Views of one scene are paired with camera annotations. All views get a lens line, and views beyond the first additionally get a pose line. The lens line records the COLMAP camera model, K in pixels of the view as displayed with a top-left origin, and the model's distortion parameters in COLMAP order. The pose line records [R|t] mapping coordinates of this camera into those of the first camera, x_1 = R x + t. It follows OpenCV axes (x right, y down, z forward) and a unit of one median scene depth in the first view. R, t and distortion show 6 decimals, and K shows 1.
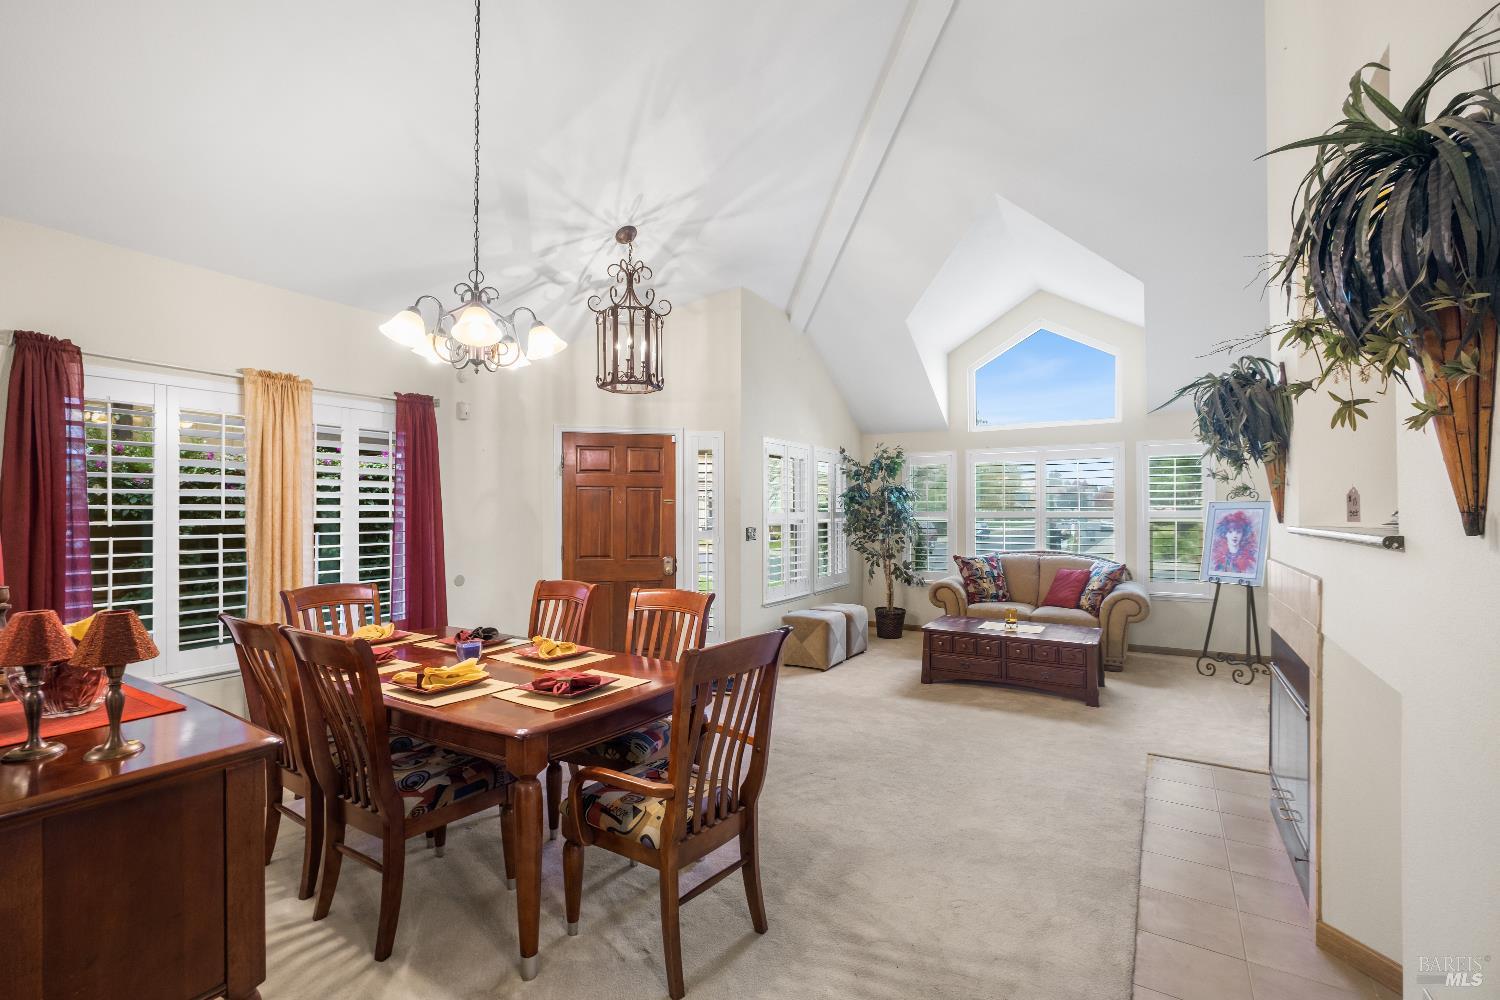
lens RADIAL K [[664.1, 0, 744.9], [0, 664.1, 503.2], [0, 0, 1]] dist [-0.008434, 0.001881]
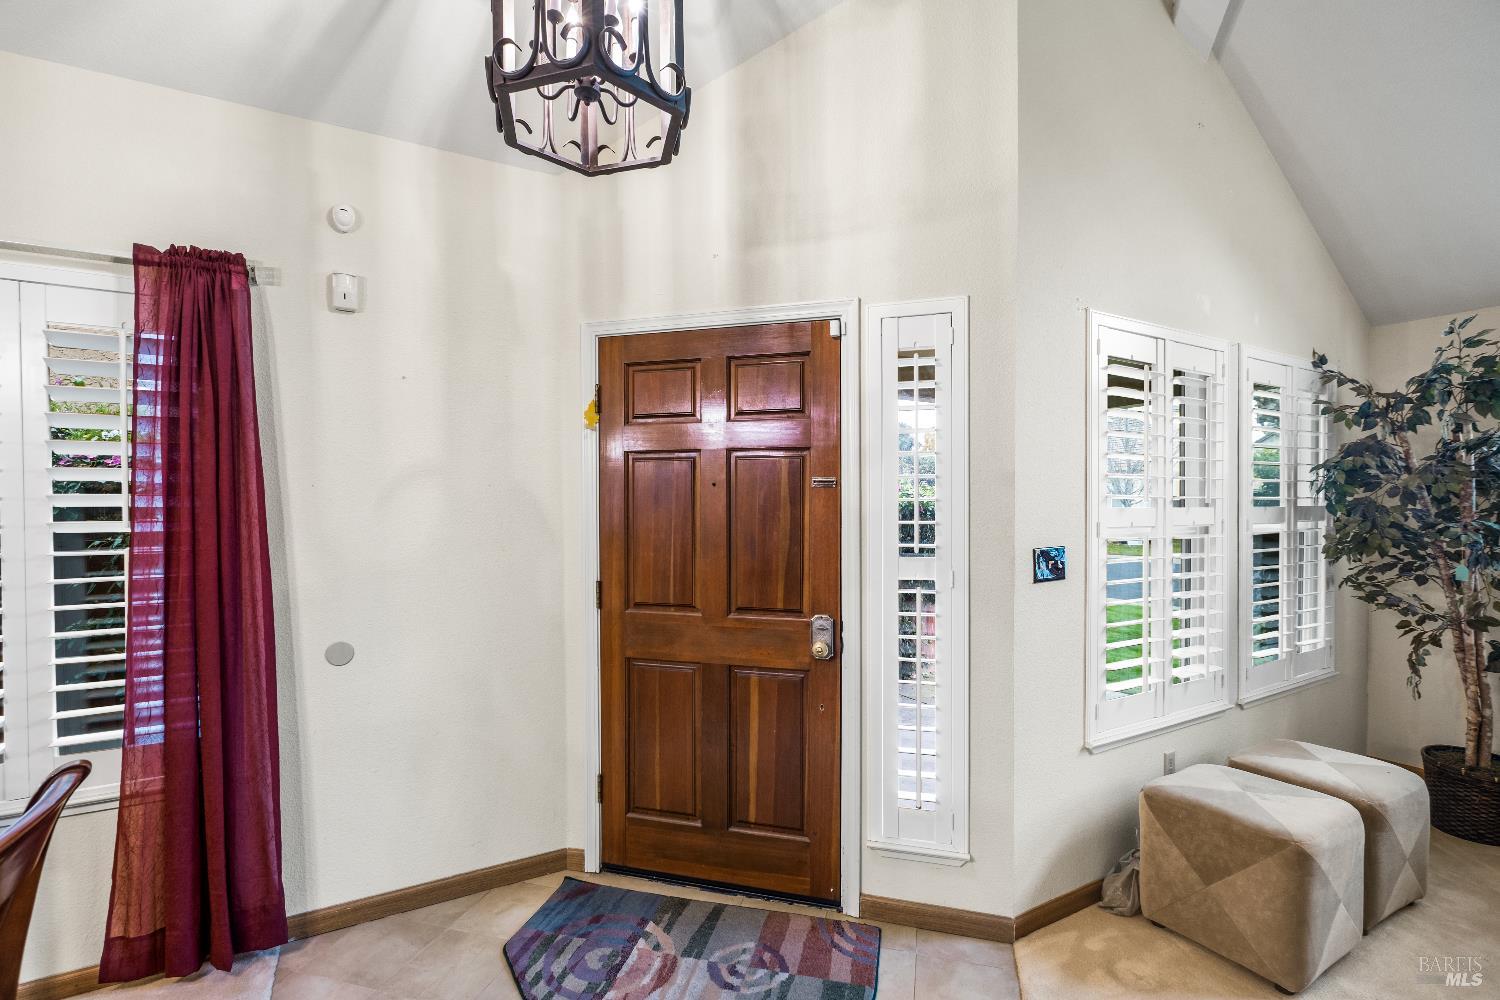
lens RADIAL K [[664.1, 0, 740.3], [0, 664.1, 518.9], [0, 0, 1]] dist [-0.008434, 0.001881]
pose [[0.873297, 0.006314, -0.487147, 0.041041], [0.008551, 0.999563, 0.028286, 0.008118], [0.487113, -0.028868, 0.872862, 0.603798]]
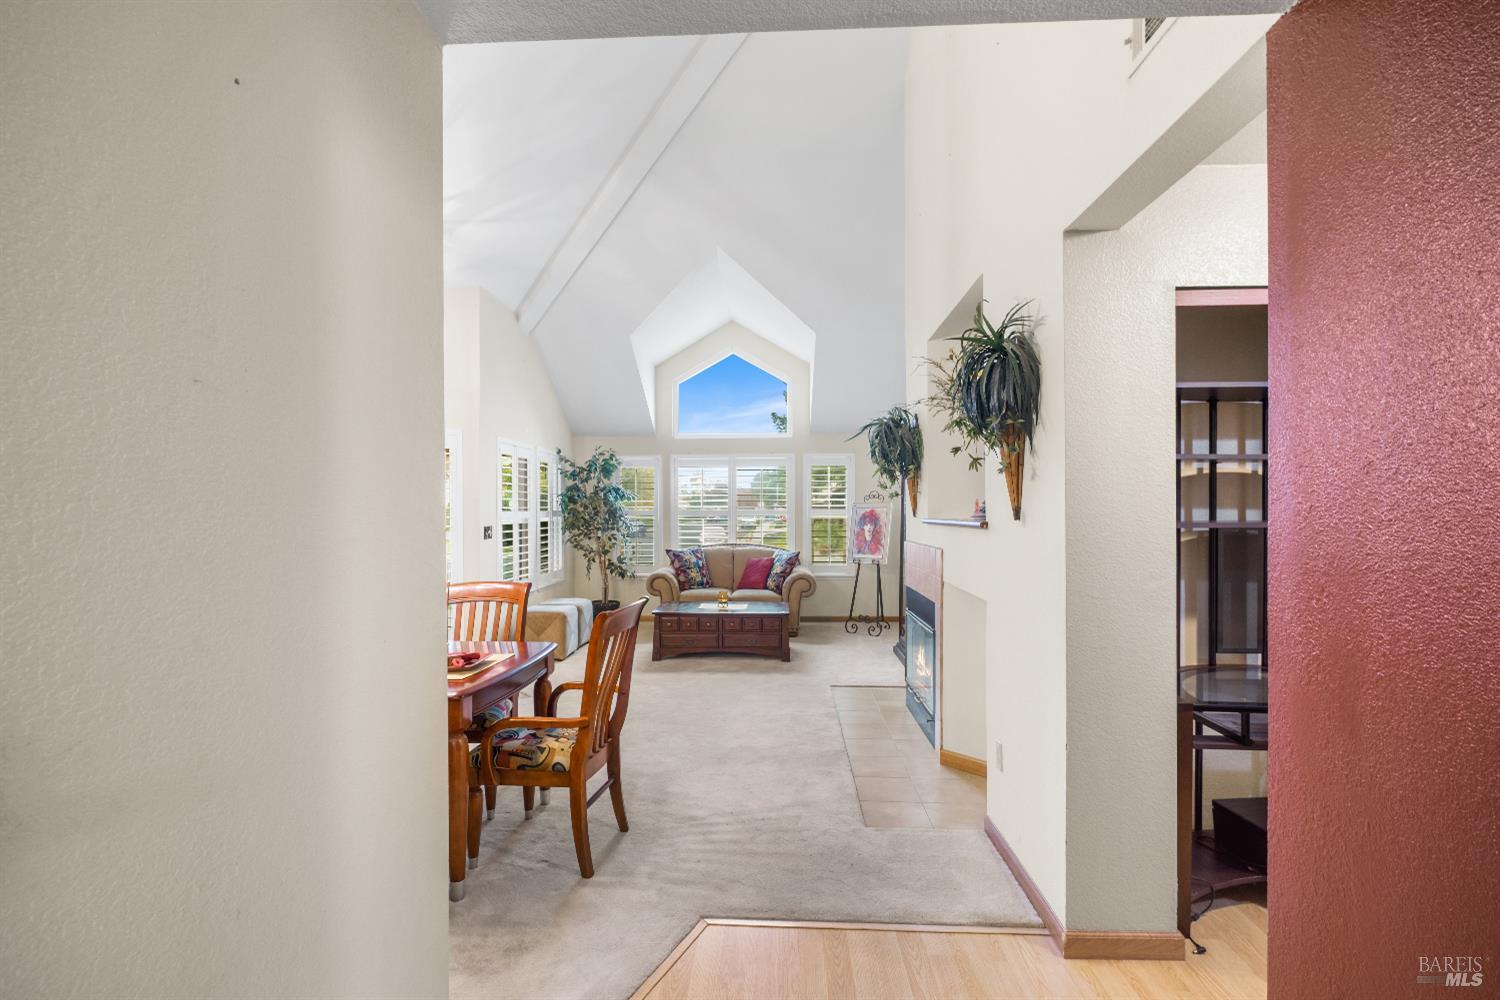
lens RADIAL K [[702.2, 0, 750.4], [0, 702.2, 505.6], [0, 0, 1]] dist [-0.005936, 0.000725]
pose [[0.872274, 0.000731, 0.489018, -0.168010], [-0.003627, 0.999981, 0.004975, -0.001957], [-0.489005, -0.006114, 0.872260, -0.126474]]
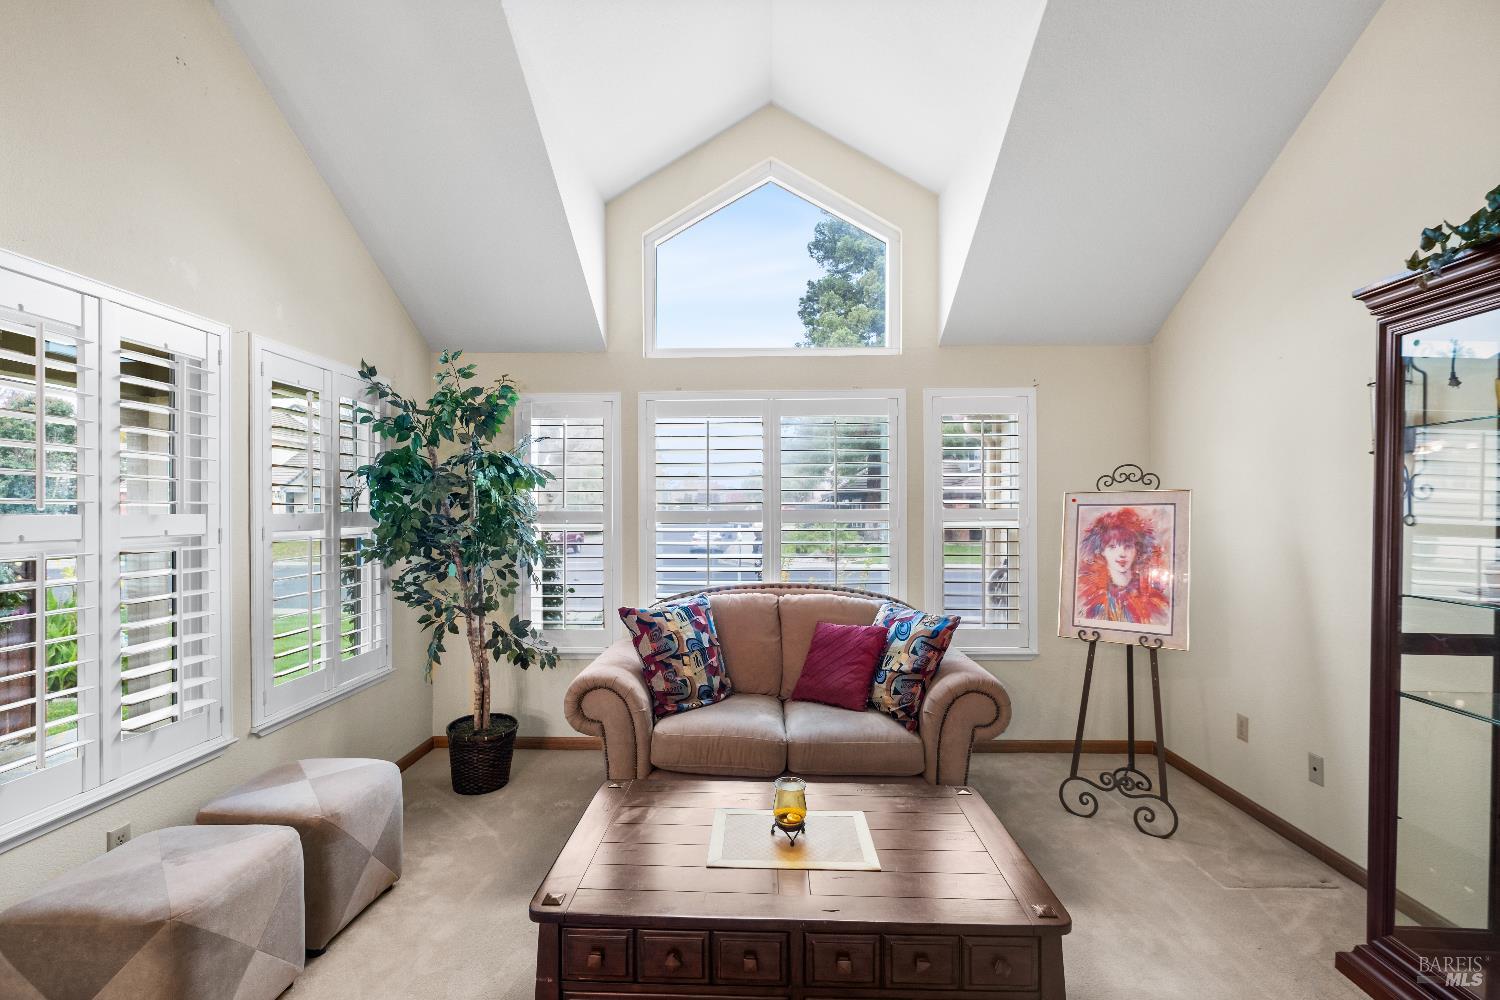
lens RADIAL K [[664.1, 0, 744.5], [0, 664.1, 510.6], [0, 0, 1]] dist [-0.008434, 0.001881]
pose [[0.868151, -0.003414, 0.496288, 0.193422], [-0.003723, 0.999903, 0.013391, 0.007163], [-0.496285, -0.013473, 0.868055, 0.667131]]
